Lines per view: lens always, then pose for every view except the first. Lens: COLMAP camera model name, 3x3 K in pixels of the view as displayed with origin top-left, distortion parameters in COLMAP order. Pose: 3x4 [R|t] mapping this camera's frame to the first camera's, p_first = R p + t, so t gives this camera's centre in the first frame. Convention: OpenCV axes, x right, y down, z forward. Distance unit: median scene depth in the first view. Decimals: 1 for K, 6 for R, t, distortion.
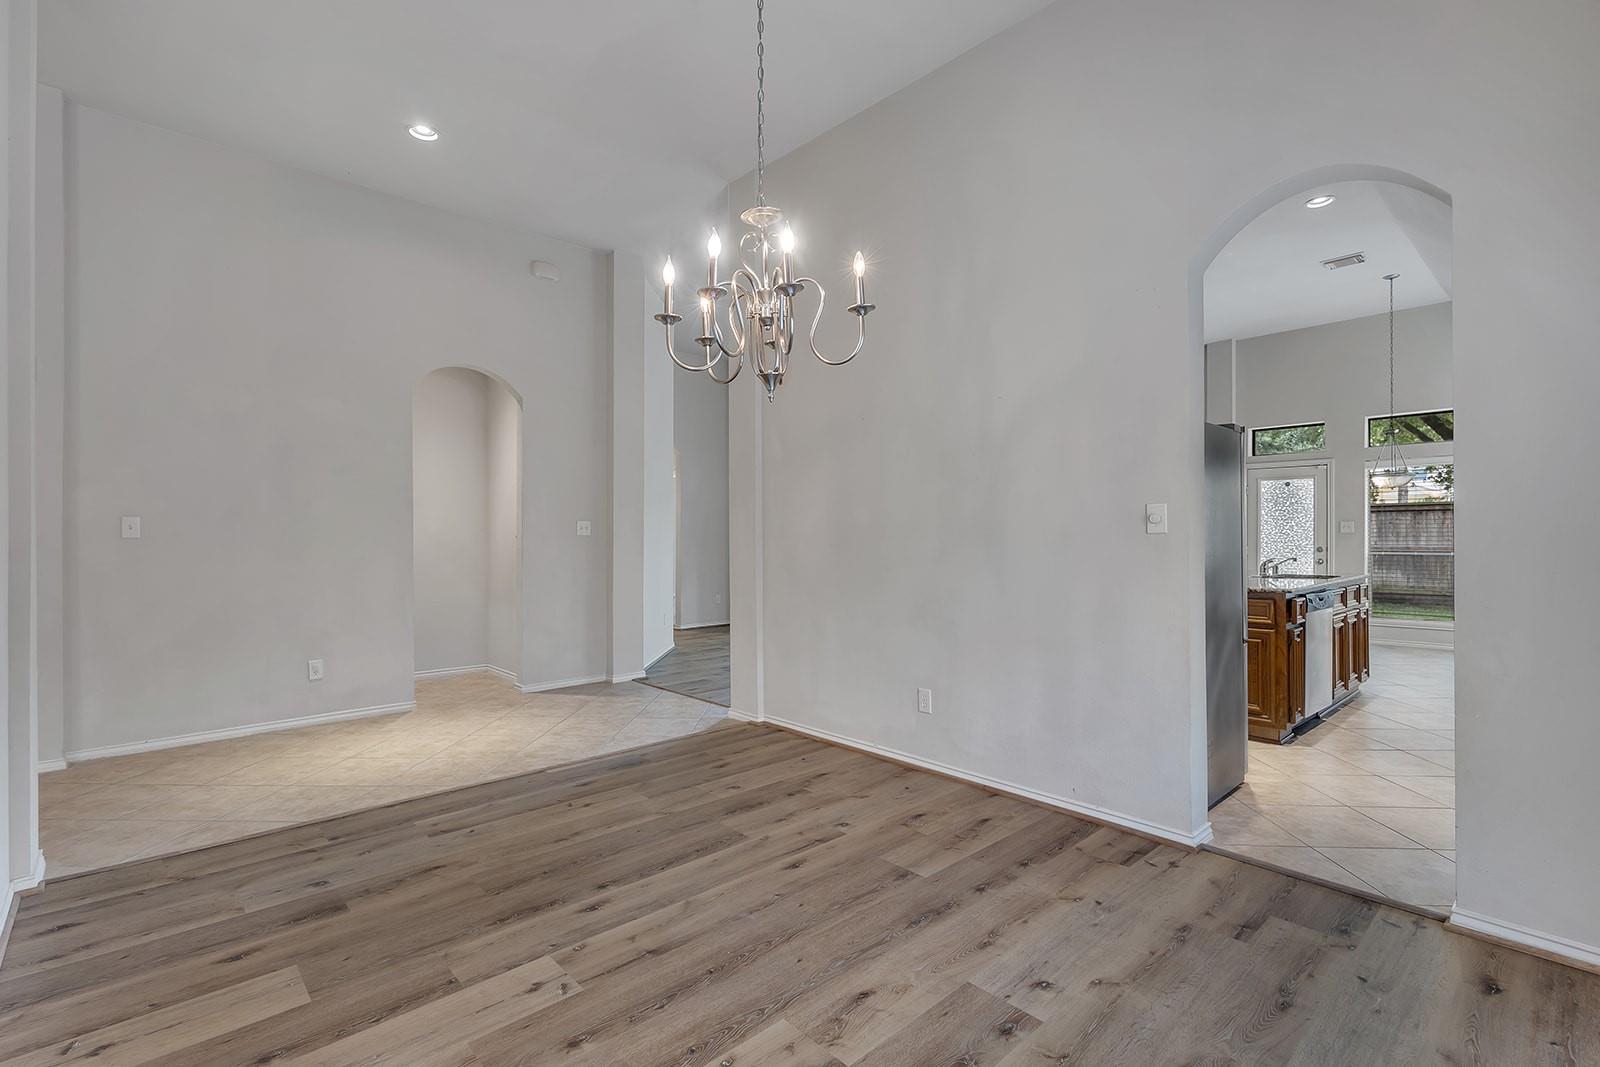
lens RADIAL K [[736.4, 0, 802.8], [0, 736.4, 531.1], [0, 0, 1]] dist [0.014186, -0.001625]
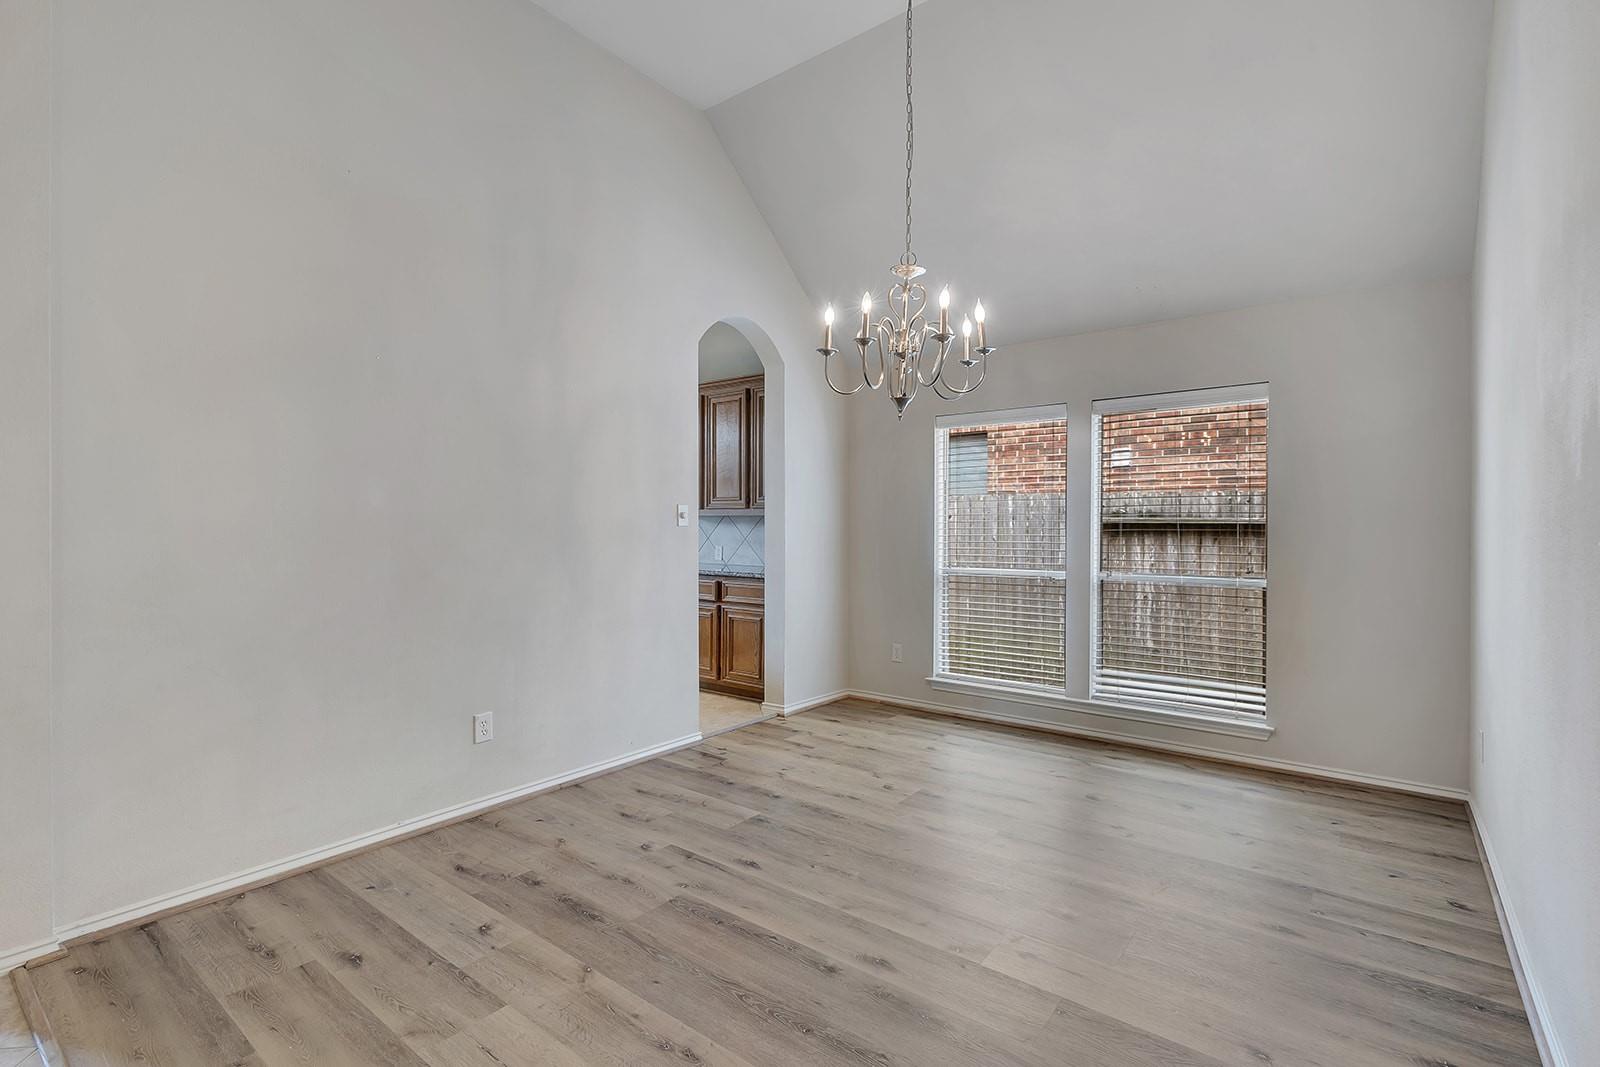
lens RADIAL K [[736.4, 0, 799.5], [0, 736.4, 529.2], [0, 0, 1]] dist [0.014186, -0.001625]
pose [[-0.166982, 0.001023, 0.985959, -0.906913], [-0.004440, 0.999989, -0.001789, 0.010453], [-0.985950, -0.004676, -0.166976, 1.012066]]
